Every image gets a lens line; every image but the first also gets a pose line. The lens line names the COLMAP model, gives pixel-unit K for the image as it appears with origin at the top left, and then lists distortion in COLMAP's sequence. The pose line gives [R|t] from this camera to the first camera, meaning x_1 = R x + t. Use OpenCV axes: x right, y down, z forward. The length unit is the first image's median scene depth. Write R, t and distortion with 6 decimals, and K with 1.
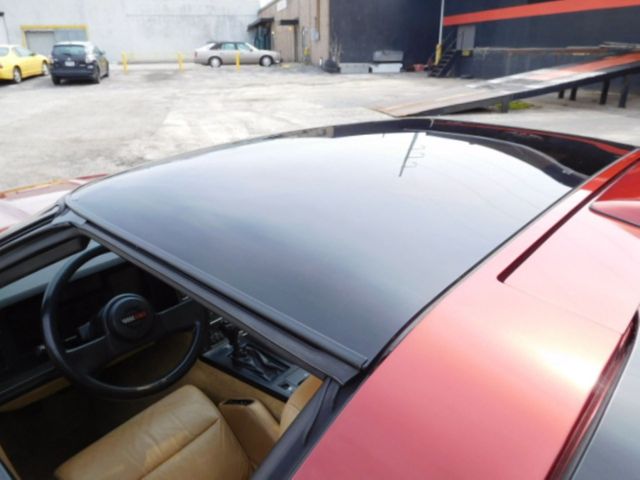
lens RADIAL K [[483.9, 0, 320.0], [0, 483.9, 240.0], [0, 0, 1]] dist [-0.011407, -0.000006]
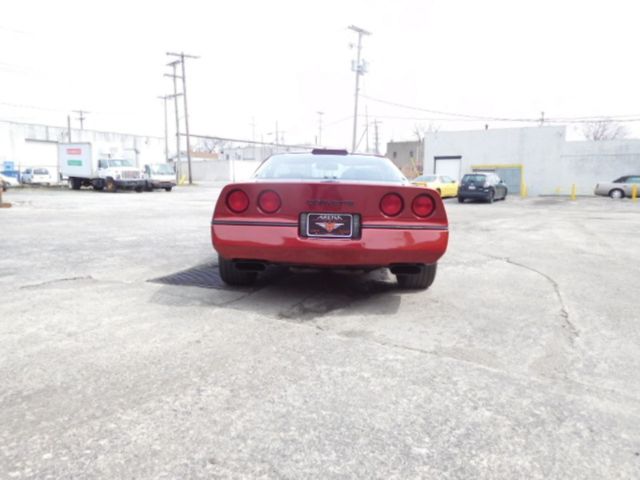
lens RADIAL K [[483.9, 0, 320.0], [0, 483.9, 240.0], [0, 0, 1]] dist [-0.011407, -0.000006]
pose [[0.668616, 0.097691, -0.737163, 0.129024], [-0.290057, 0.947069, -0.137577, 0.050876], [0.684704, 0.305805, 0.661561, -0.086656]]
